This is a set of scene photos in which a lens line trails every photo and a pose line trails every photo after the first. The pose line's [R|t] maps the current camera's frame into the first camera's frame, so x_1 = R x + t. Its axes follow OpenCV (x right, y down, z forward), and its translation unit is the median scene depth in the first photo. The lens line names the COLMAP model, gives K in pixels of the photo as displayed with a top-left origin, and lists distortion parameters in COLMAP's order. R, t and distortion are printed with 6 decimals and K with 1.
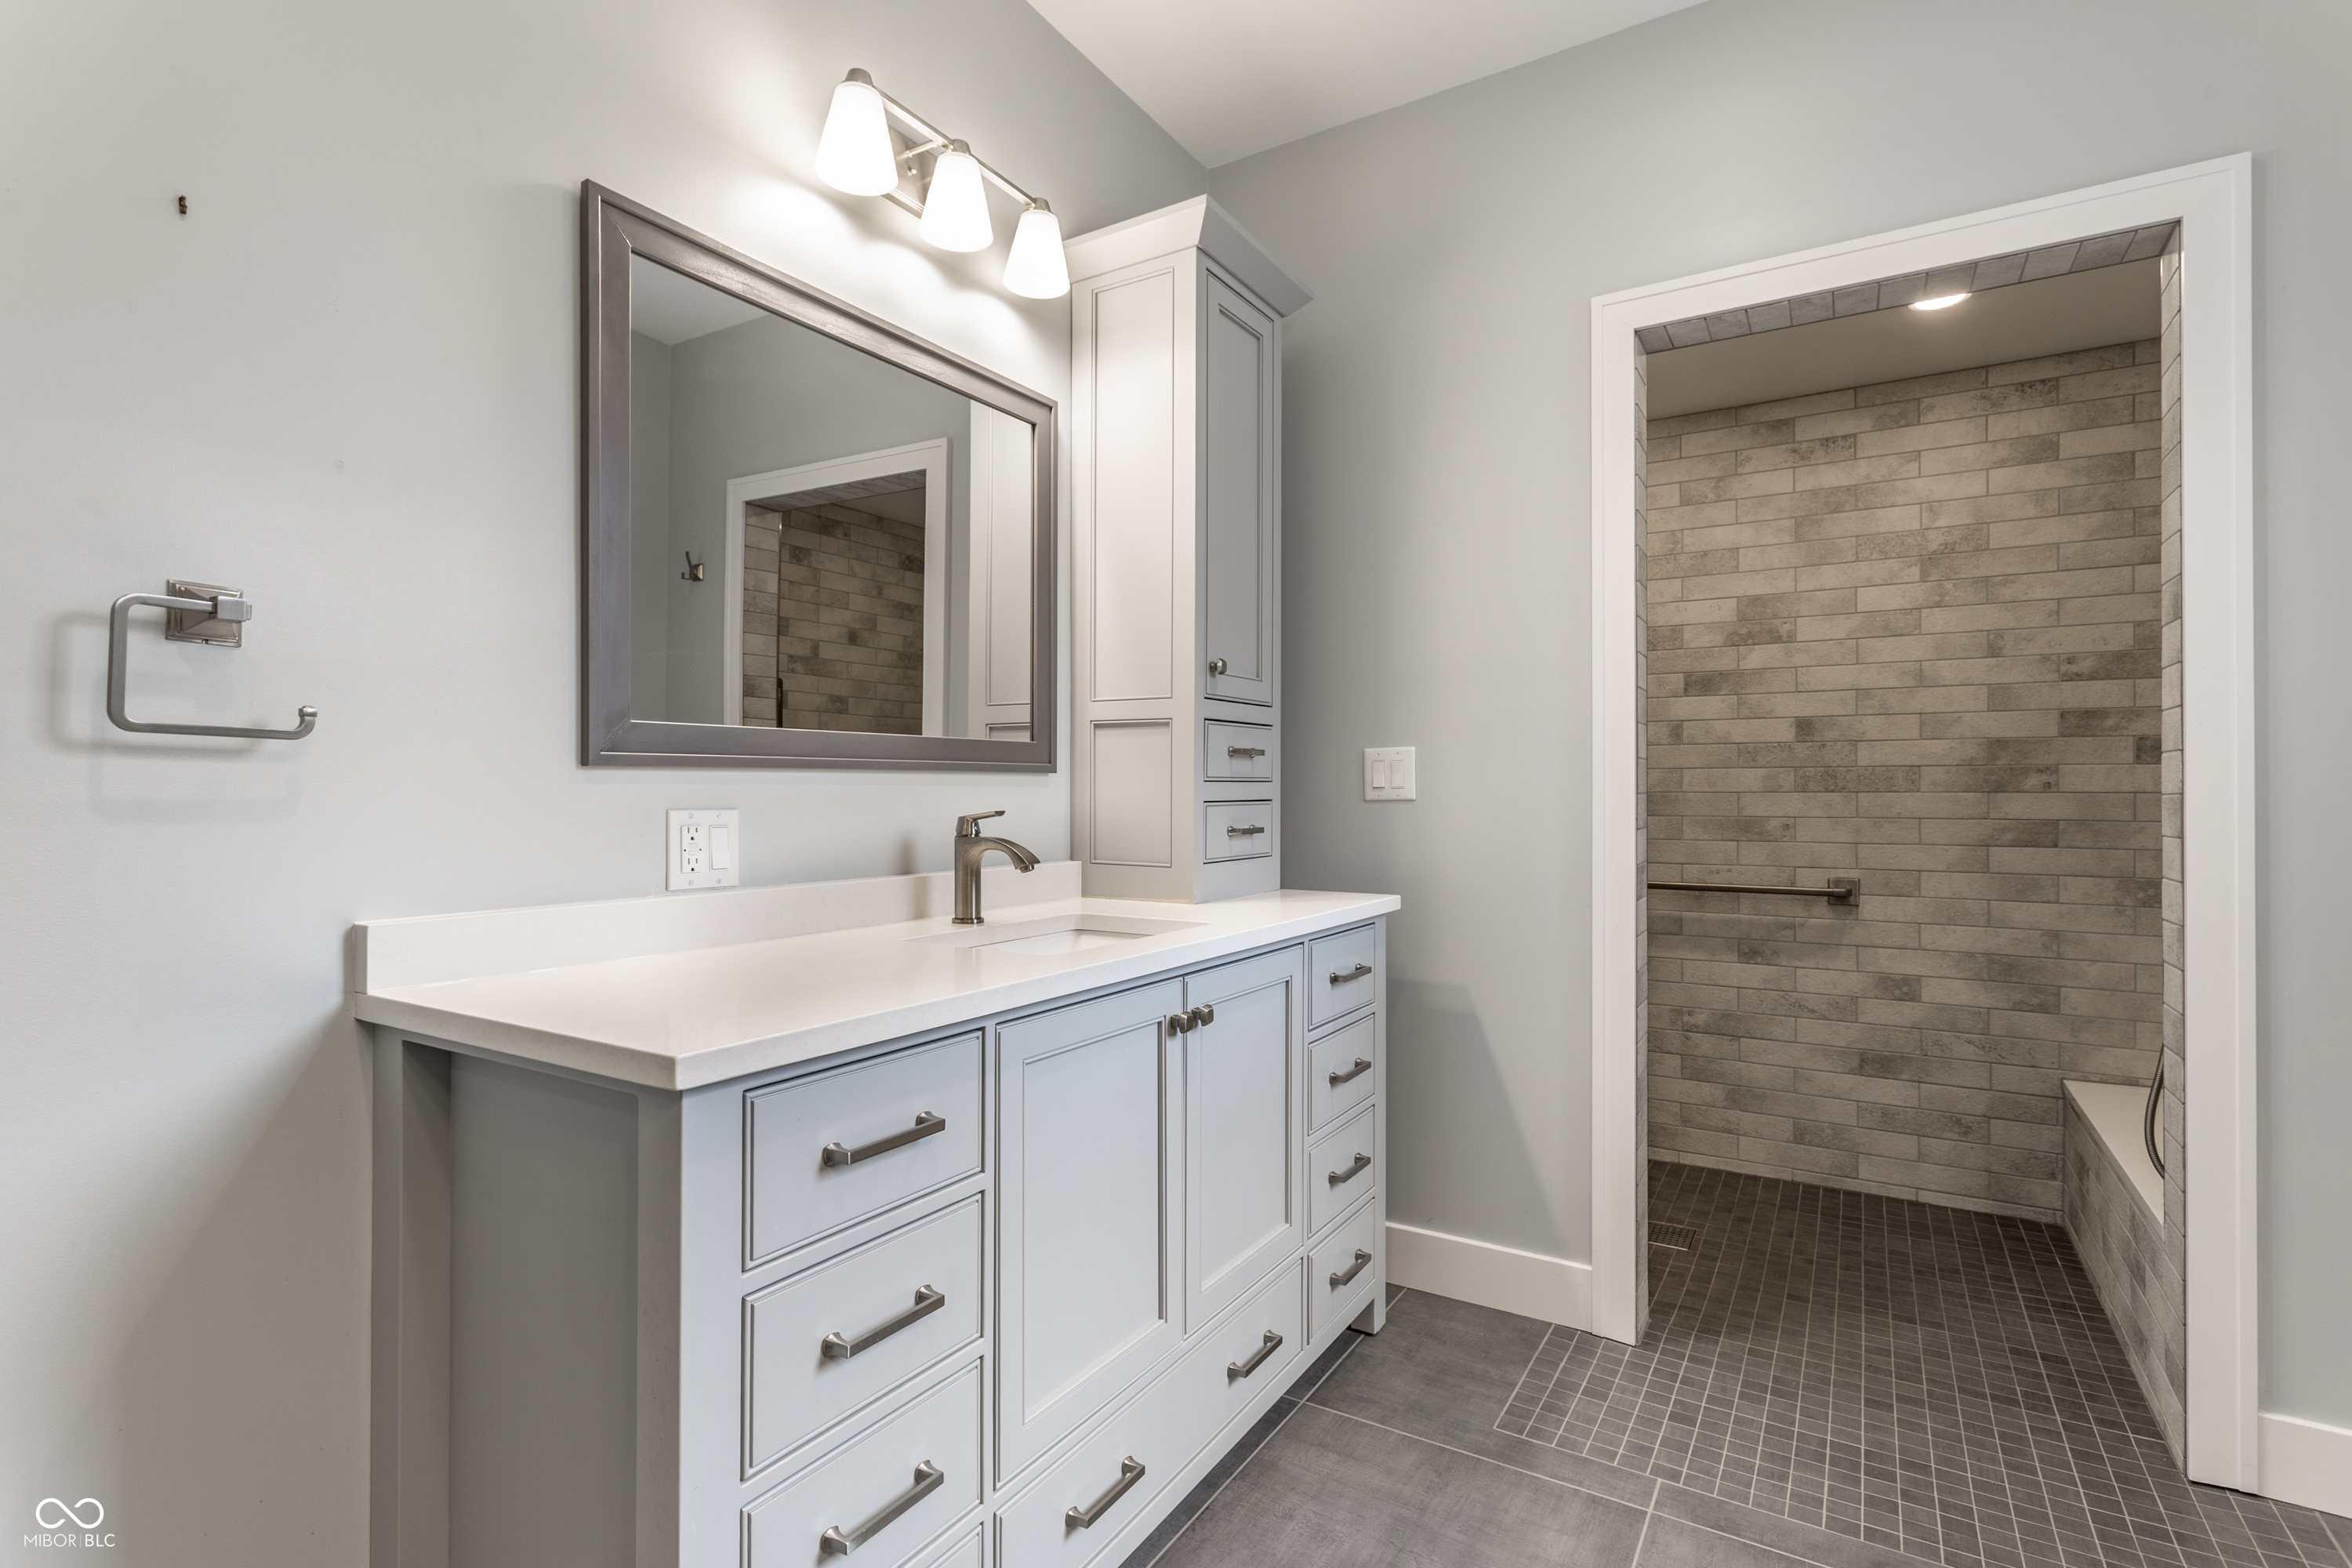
lens RADIAL K [[1117.9, 0, 1162.2], [0, 1117.9, 782.0], [0, 0, 1]] dist [0.006036, -0.000936]
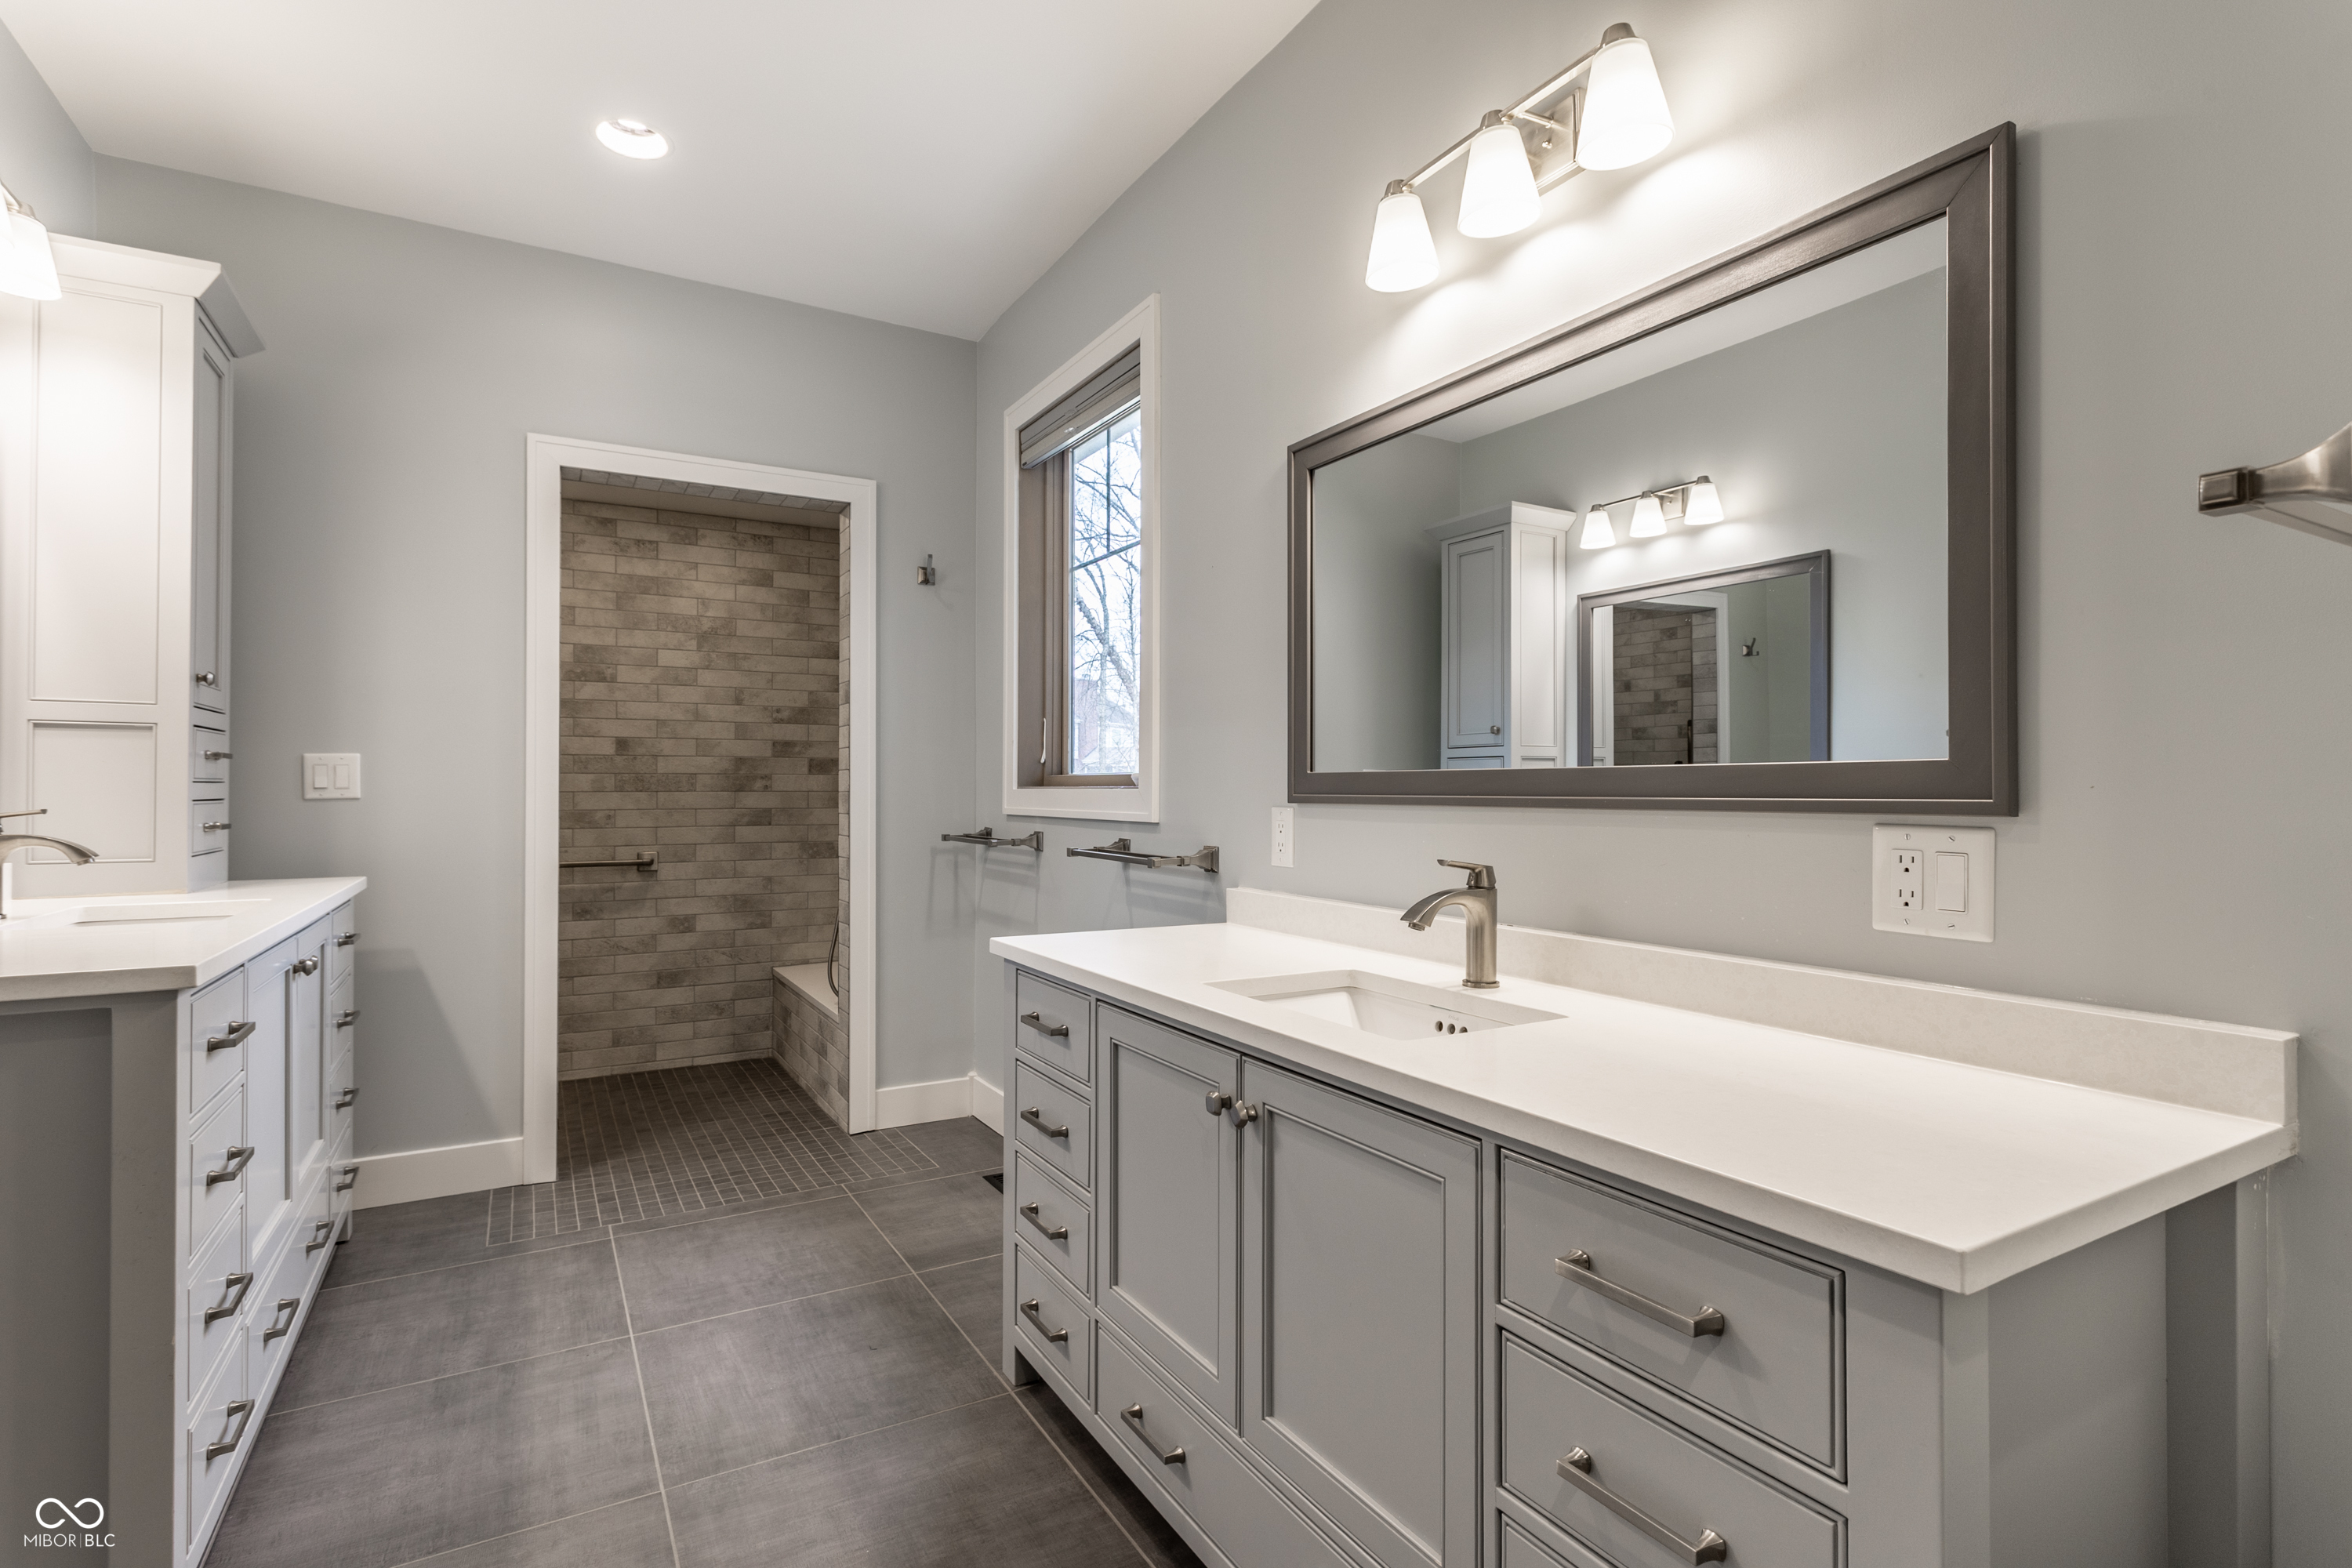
lens RADIAL K [[1117.9, 0, 1170.1], [0, 1117.9, 785.1], [0, 0, 1]] dist [0.006036, -0.000936]
pose [[0.470243, 0.003517, 0.882530, -0.371166], [-0.005218, 0.999986, -0.001205, -0.000978], [-0.882521, -0.004039, 0.470255, -0.280256]]
